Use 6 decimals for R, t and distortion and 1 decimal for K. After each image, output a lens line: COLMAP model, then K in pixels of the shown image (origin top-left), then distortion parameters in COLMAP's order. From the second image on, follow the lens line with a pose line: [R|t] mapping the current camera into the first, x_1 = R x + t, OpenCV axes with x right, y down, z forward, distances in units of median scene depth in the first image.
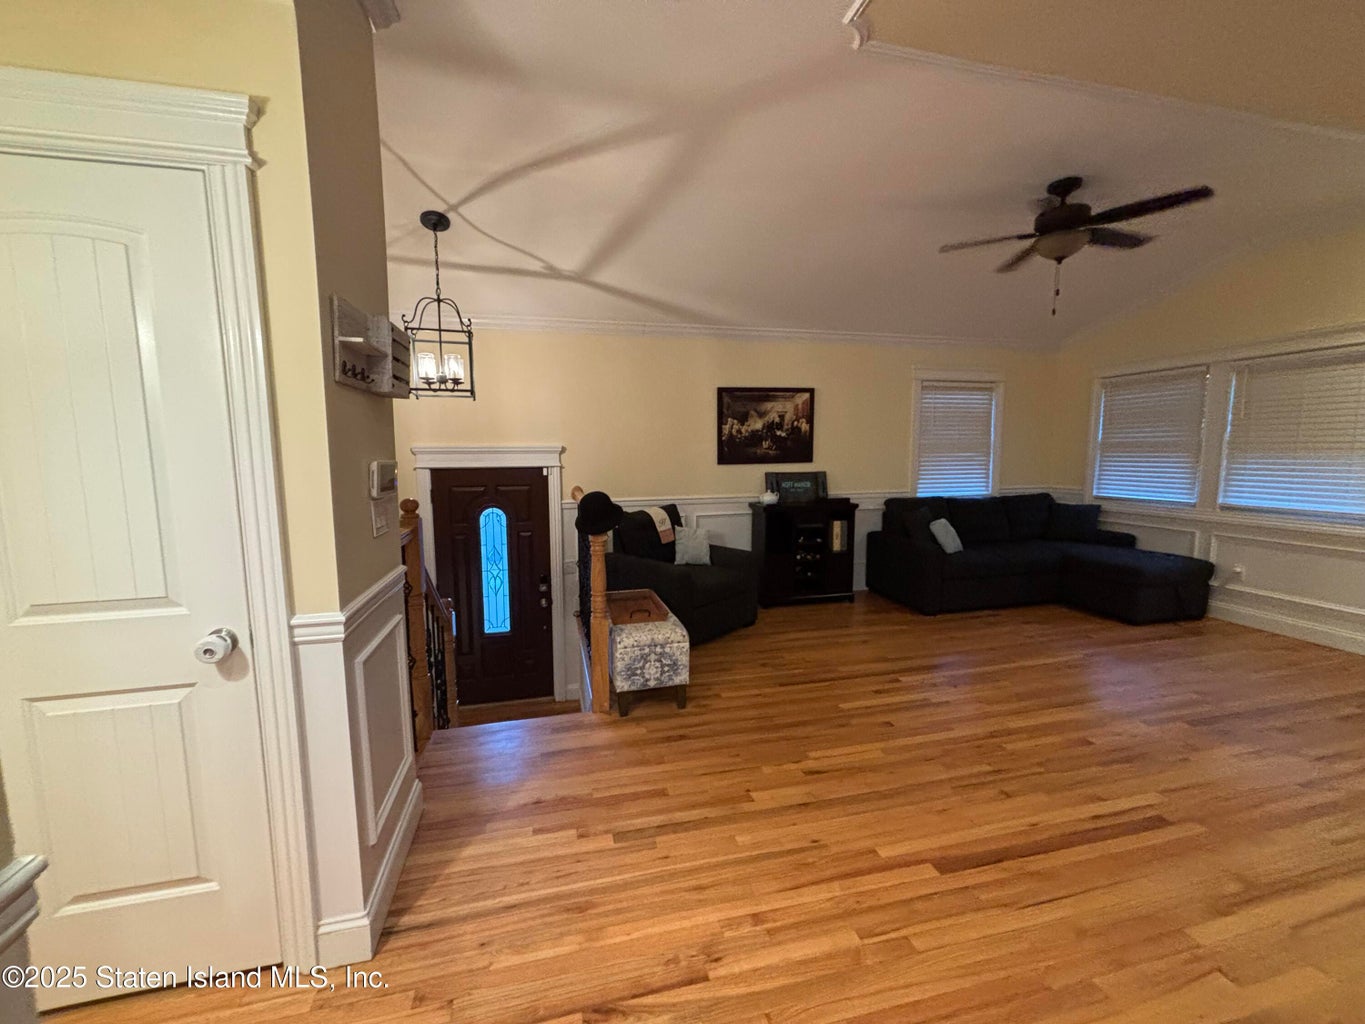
lens RADIAL K [[546.5, 0, 676.4], [0, 546.5, 515.3], [0, 0, 1]] dist [-0.000829, 0.000171]
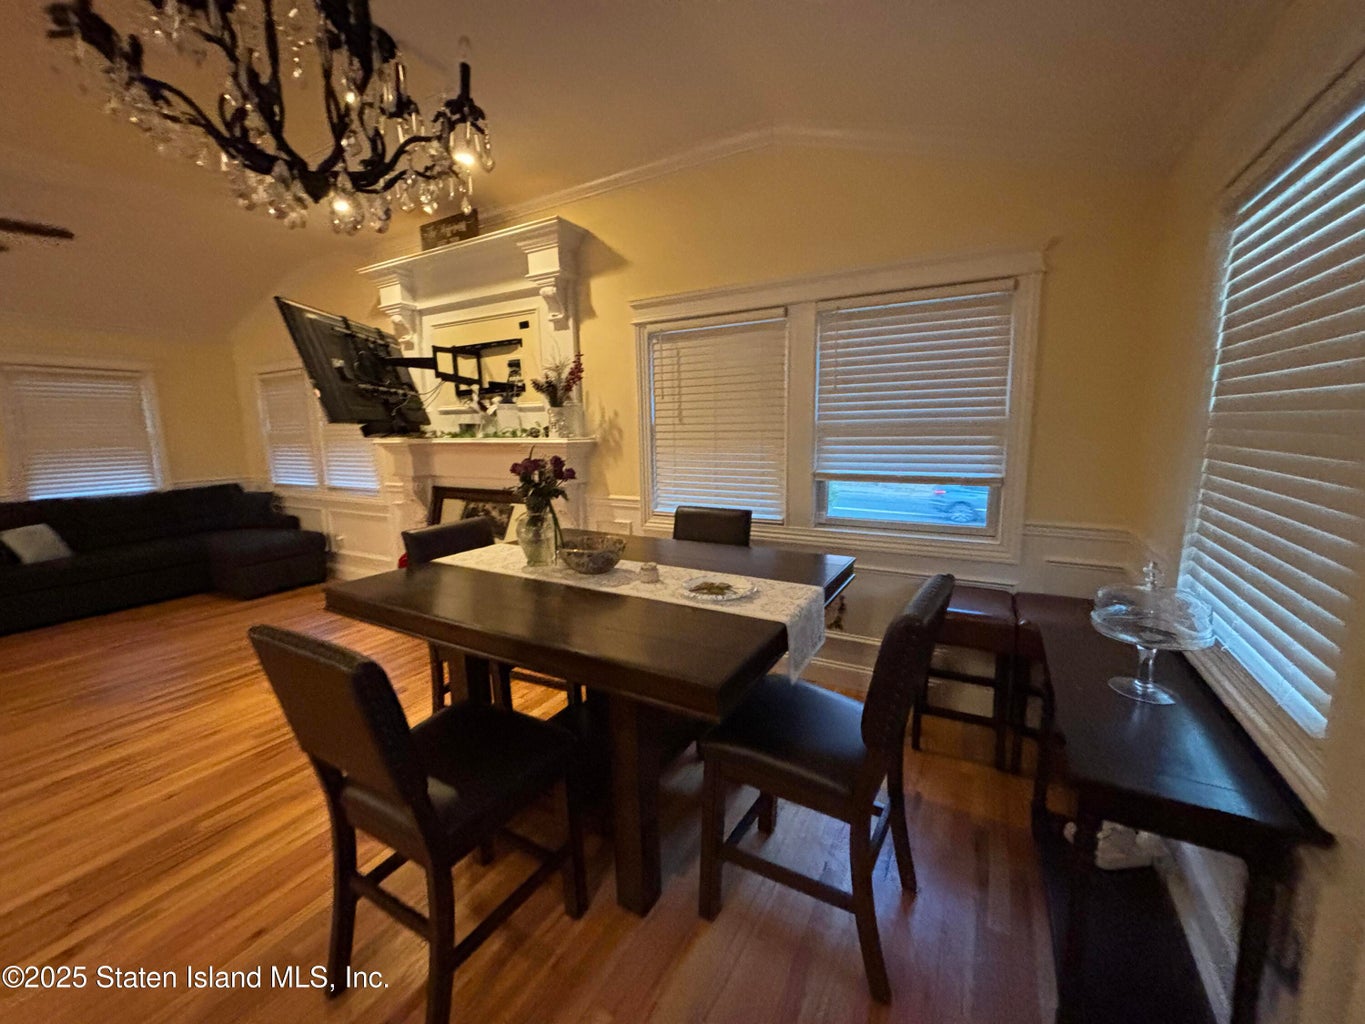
lens RADIAL K [[546.5, 0, 677.4], [0, 546.5, 512.0], [0, 0, 1]] dist [-0.000829, 0.000171]
pose [[0.690620, -0.113428, 0.714267, 0.589380], [0.097009, 0.993228, 0.063931, 0.031735], [-0.716682, 0.025138, 0.696947, -0.360064]]
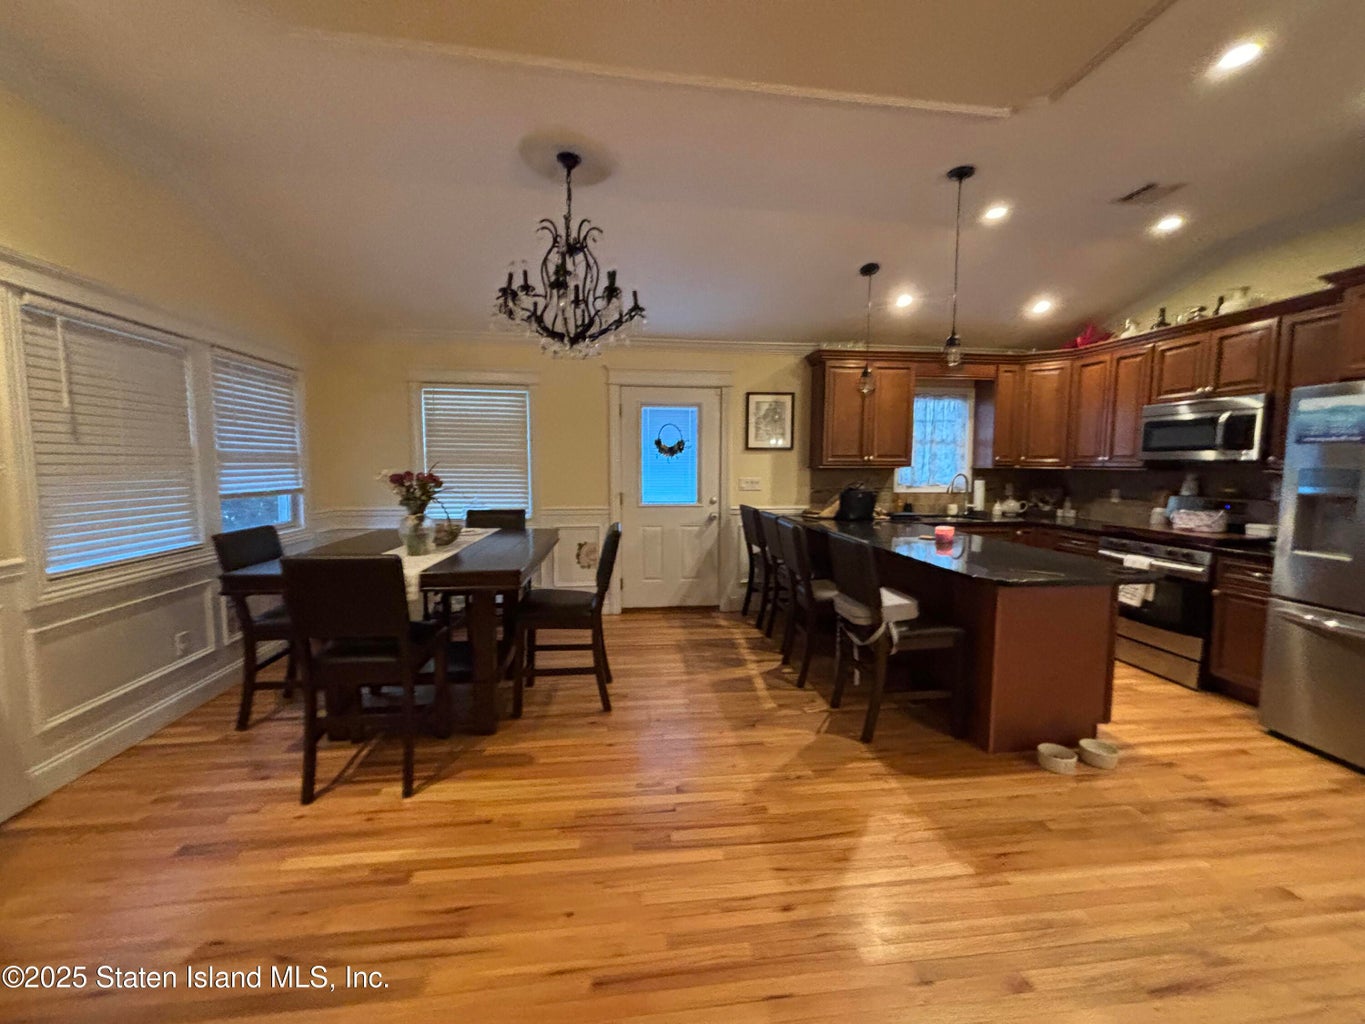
lens RADIAL K [[546.5, 0, 678.5], [0, 546.5, 510.4], [0, 0, 1]] dist [-0.000829, 0.000171]
pose [[-0.993207, -0.006567, 0.116177, 0.486867], [0.017283, 0.979008, 0.203087, -0.064230], [-0.115072, 0.203715, -0.972244, 0.531281]]
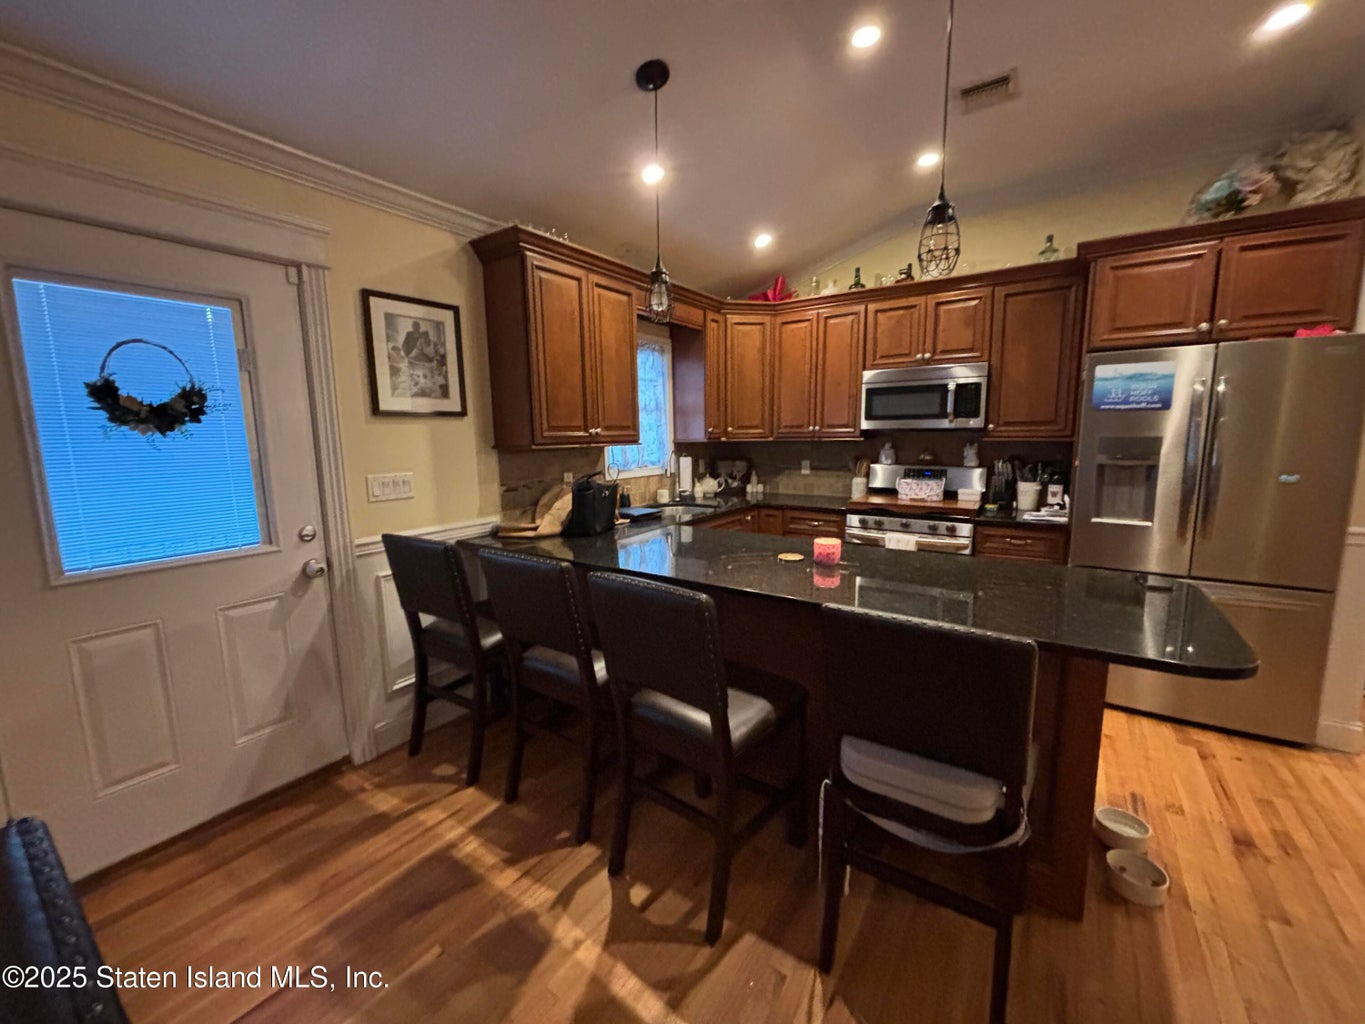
lens RADIAL K [[546.5, 0, 683.2], [0, 546.5, 510.5], [0, 0, 1]] dist [-0.000829, 0.000171]
pose [[-0.740888, 0.113223, -0.662016, 0.605818], [-0.060212, 0.970522, 0.233371, -0.013311], [0.668924, 0.212763, -0.712231, 0.042777]]
